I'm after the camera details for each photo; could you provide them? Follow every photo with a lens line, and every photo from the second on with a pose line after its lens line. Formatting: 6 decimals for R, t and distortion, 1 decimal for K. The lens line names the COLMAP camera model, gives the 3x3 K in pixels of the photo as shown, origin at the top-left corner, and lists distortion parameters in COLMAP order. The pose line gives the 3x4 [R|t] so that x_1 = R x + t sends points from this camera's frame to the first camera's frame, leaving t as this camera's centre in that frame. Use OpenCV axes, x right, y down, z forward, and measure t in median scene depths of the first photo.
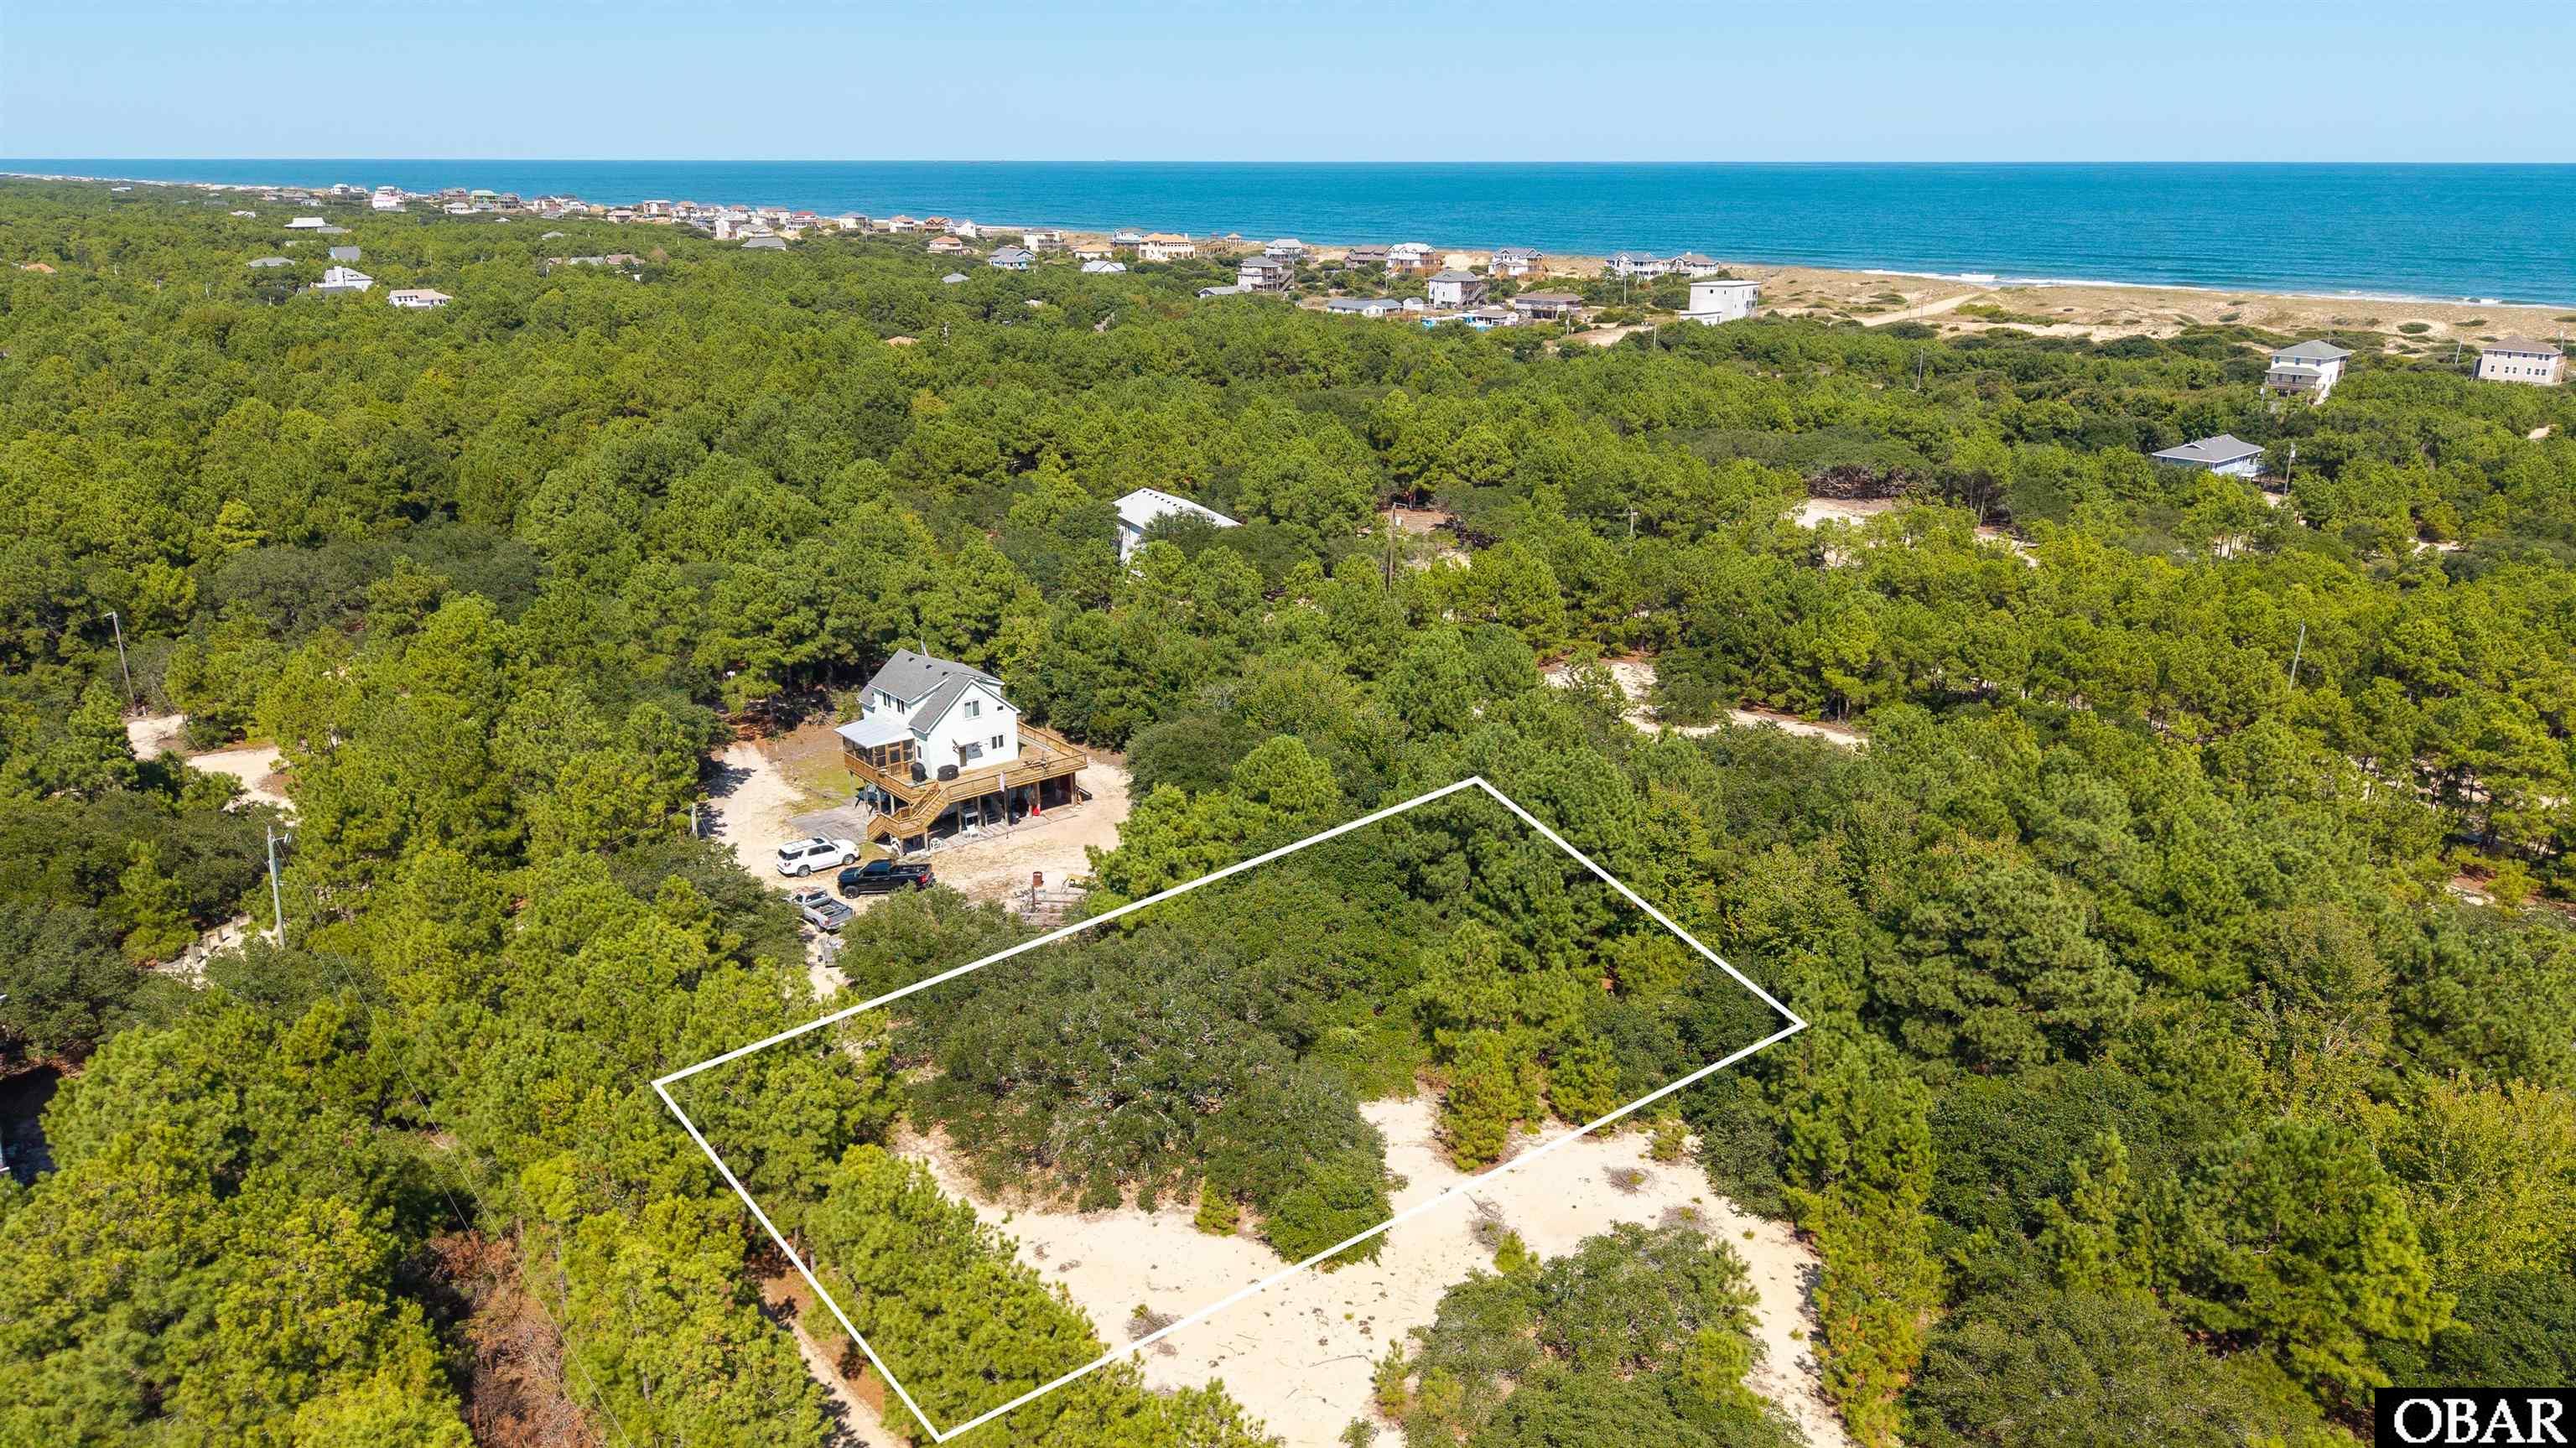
lens RADIAL K [[1711.7, 0, 1287.7], [0, 1711.7, 726.3], [0, 0, 1]] dist [0.032368, -0.041357]
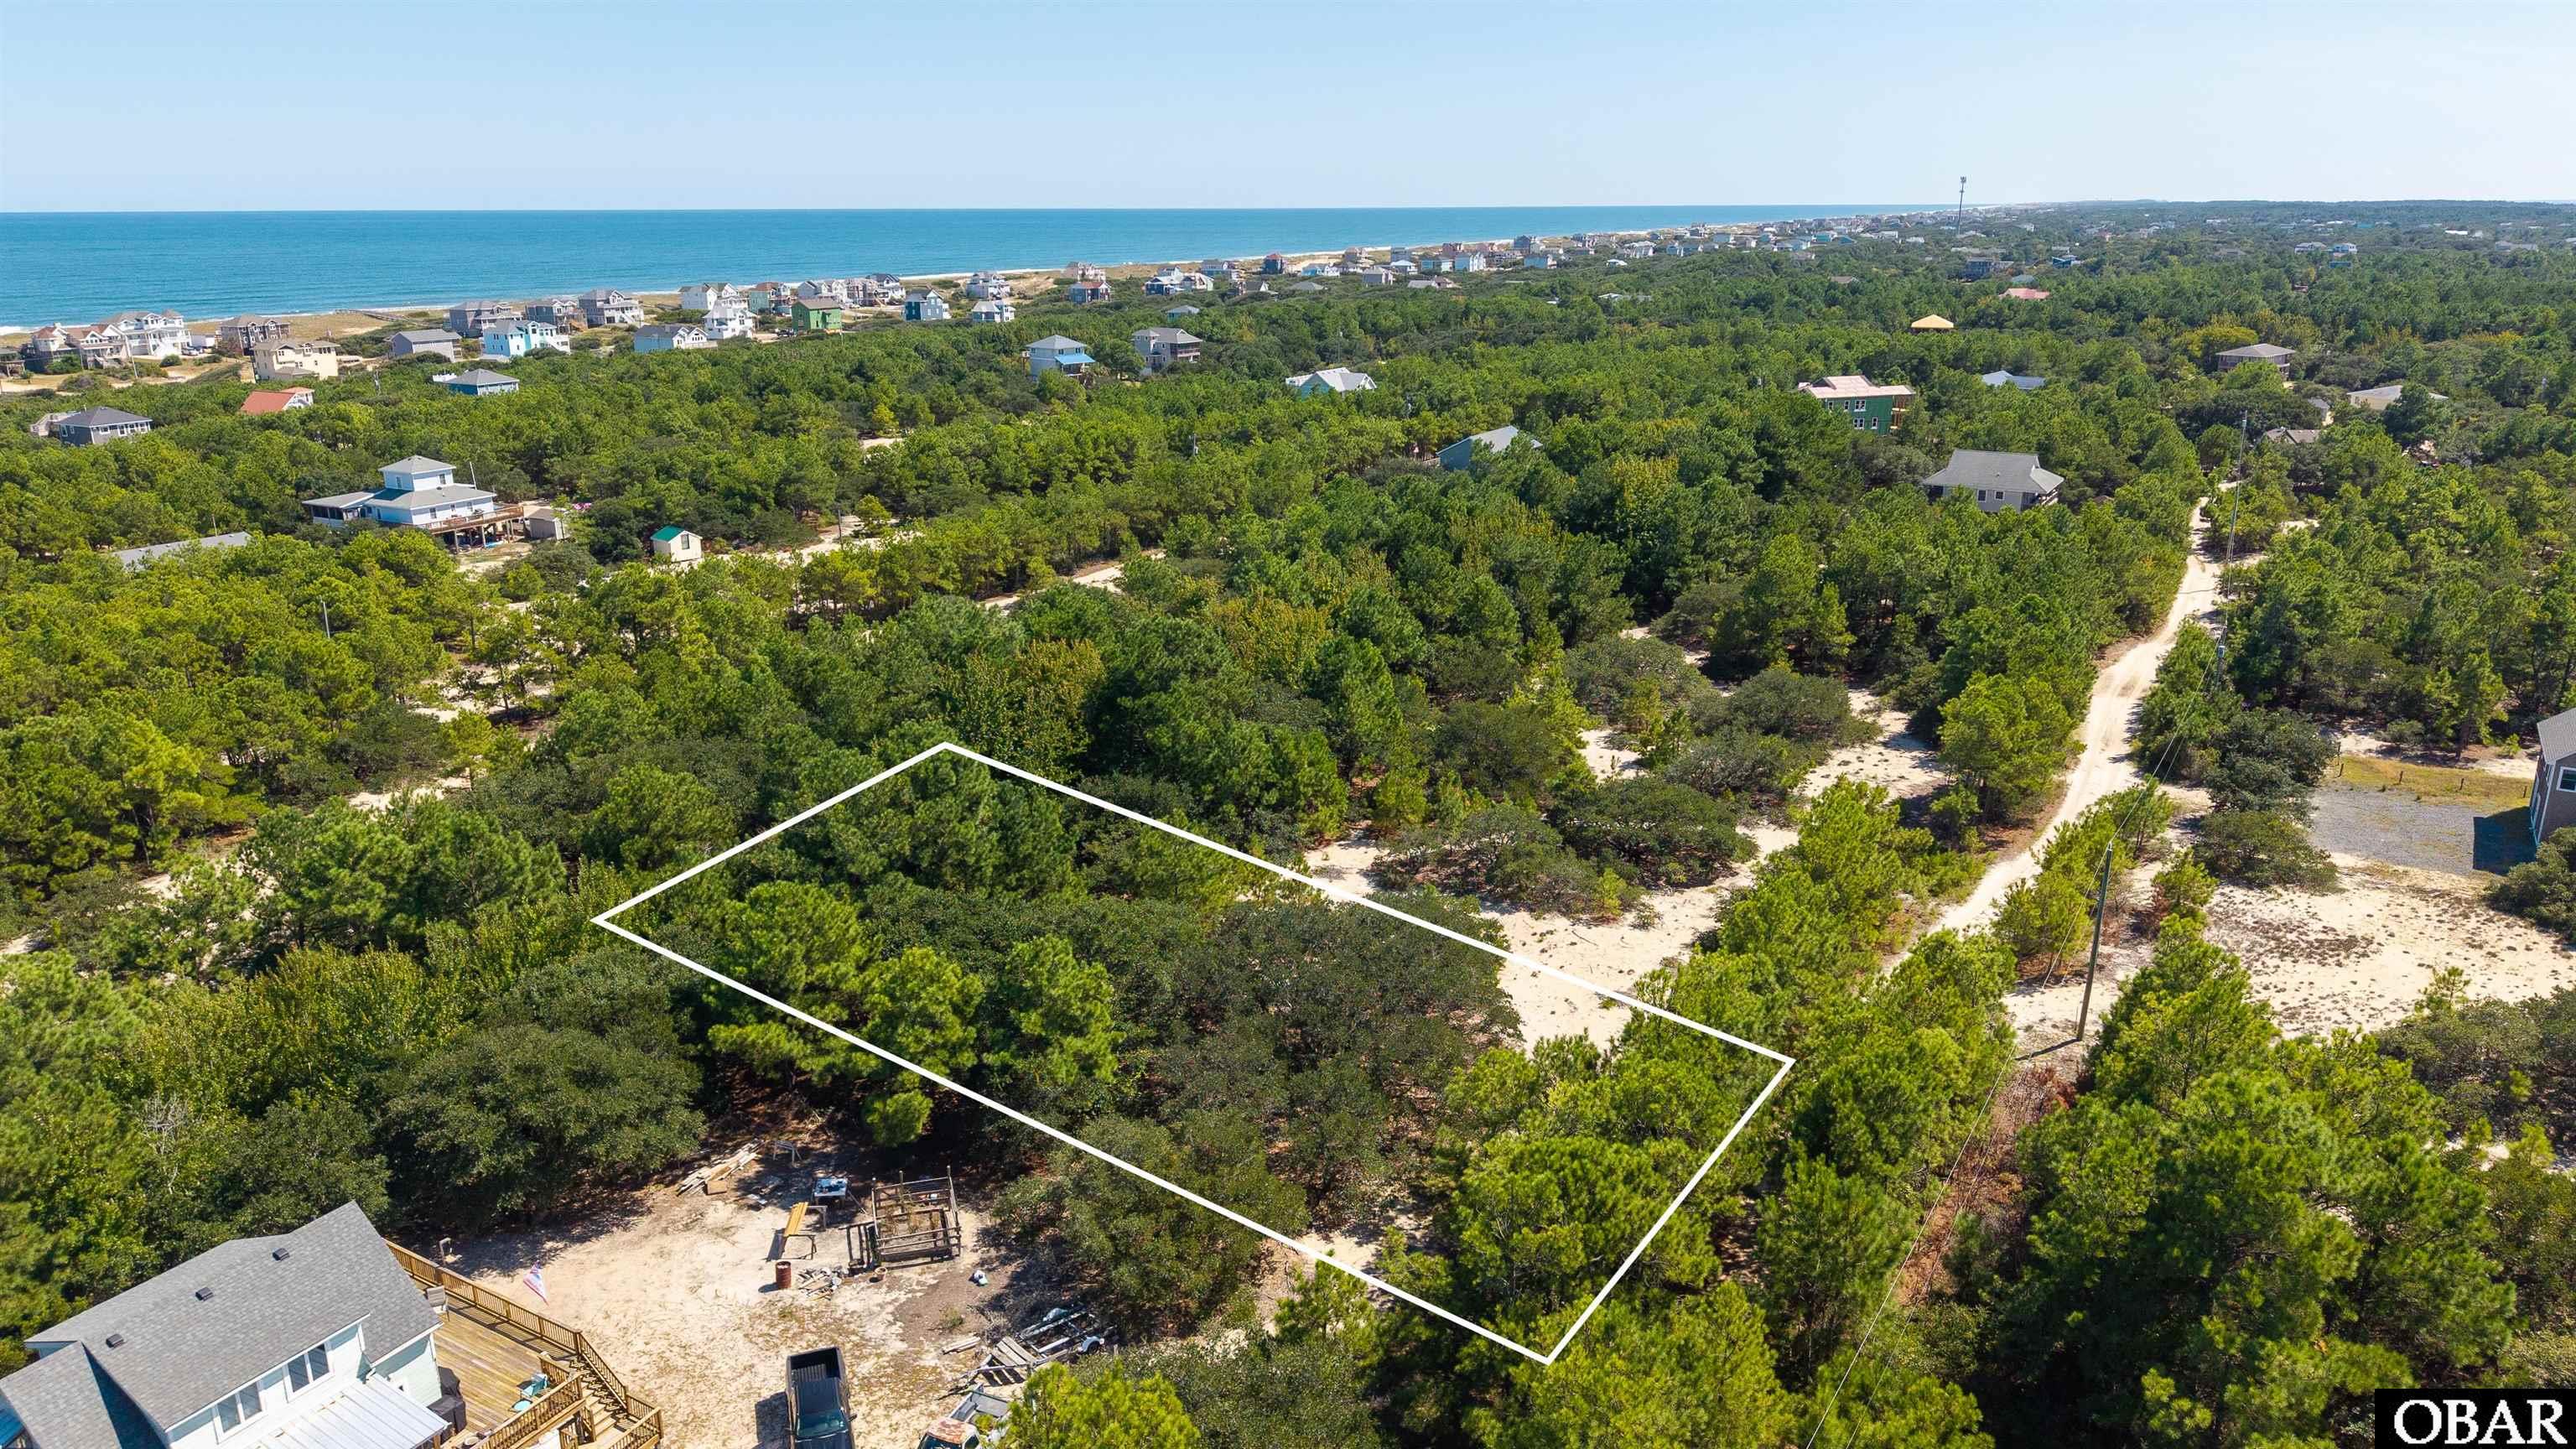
lens RADIAL K [[1738.4, 0, 1288.0], [0, 1738.4, 724.5], [0, 0, 1]] dist [0.007571, -0.003417]
pose [[-0.338313, -0.269176, 0.901714, -0.394756], [0.299423, 0.877625, 0.374325, -0.144548], [-0.892127, 0.396633, -0.216315, 0.497120]]
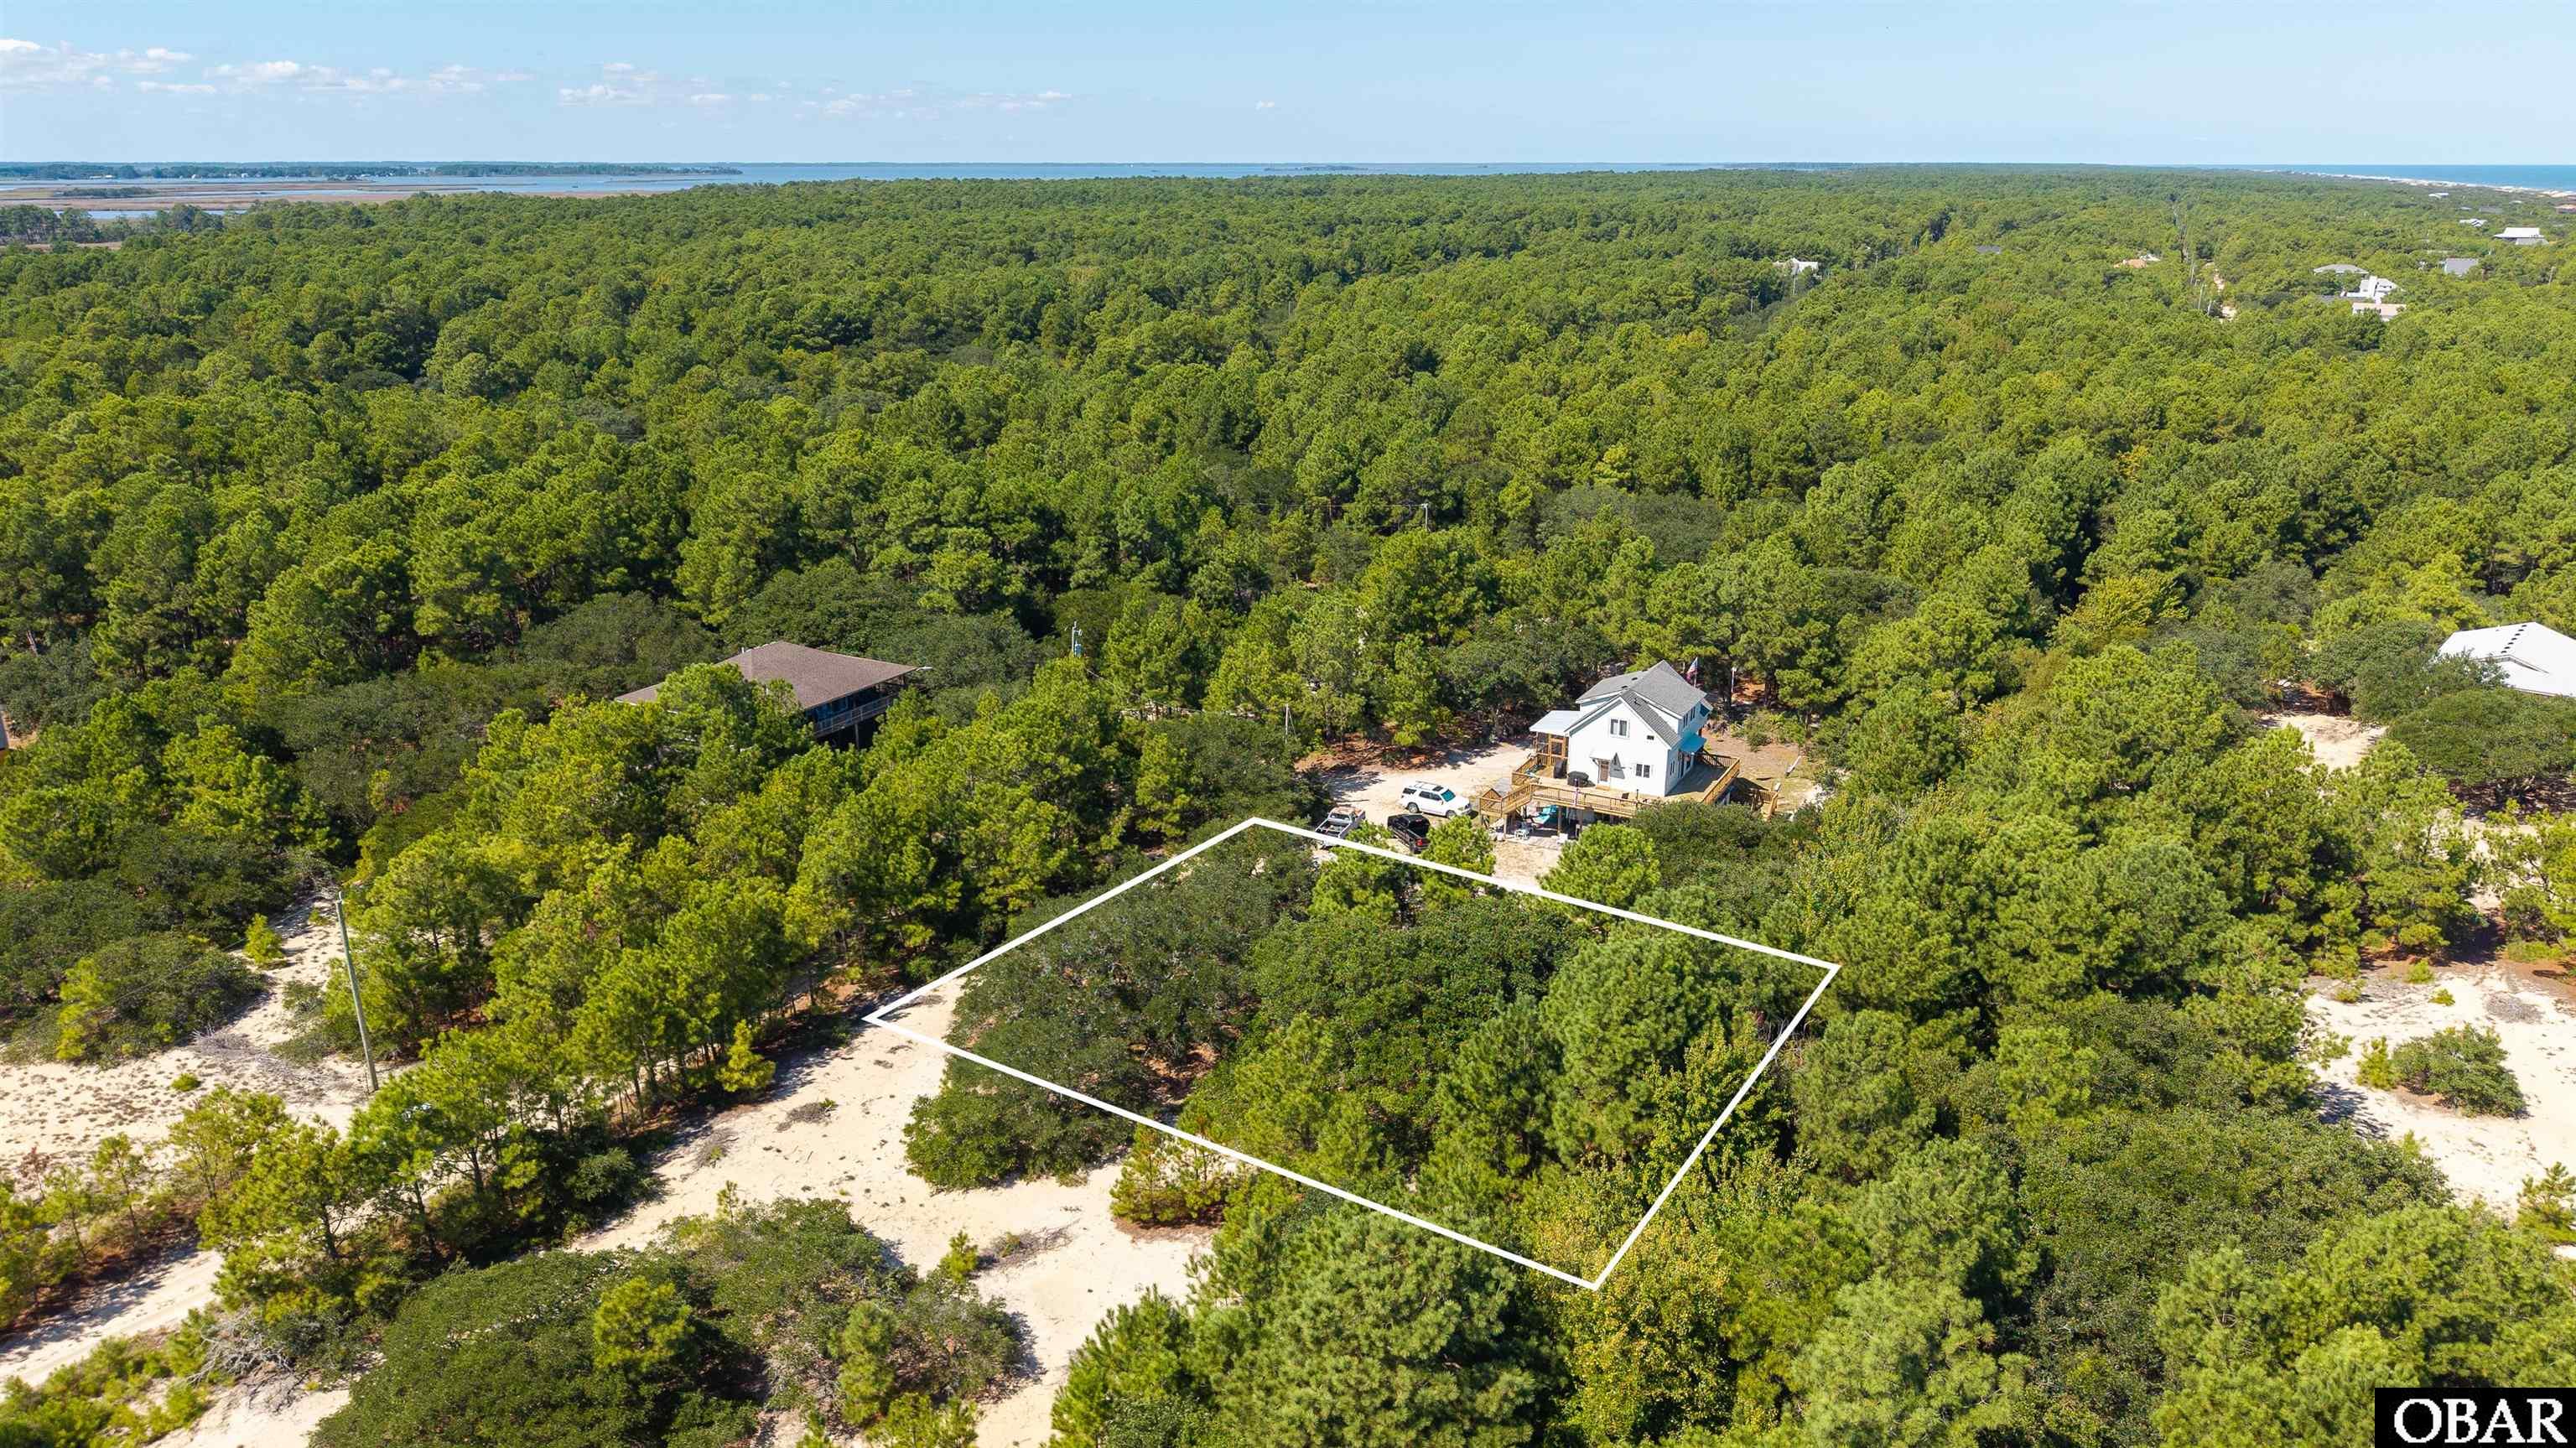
lens RADIAL K [[1719.2, 0, 1288.0], [0, 1719.2, 724.0], [0, 0, 1]] dist [0.036723, -0.034148]
pose [[0.376633, 0.281745, -0.882478, 0.368962], [-0.286732, 0.941301, 0.178150, -0.080142], [0.880870, 0.185938, 0.435310, 0.247295]]
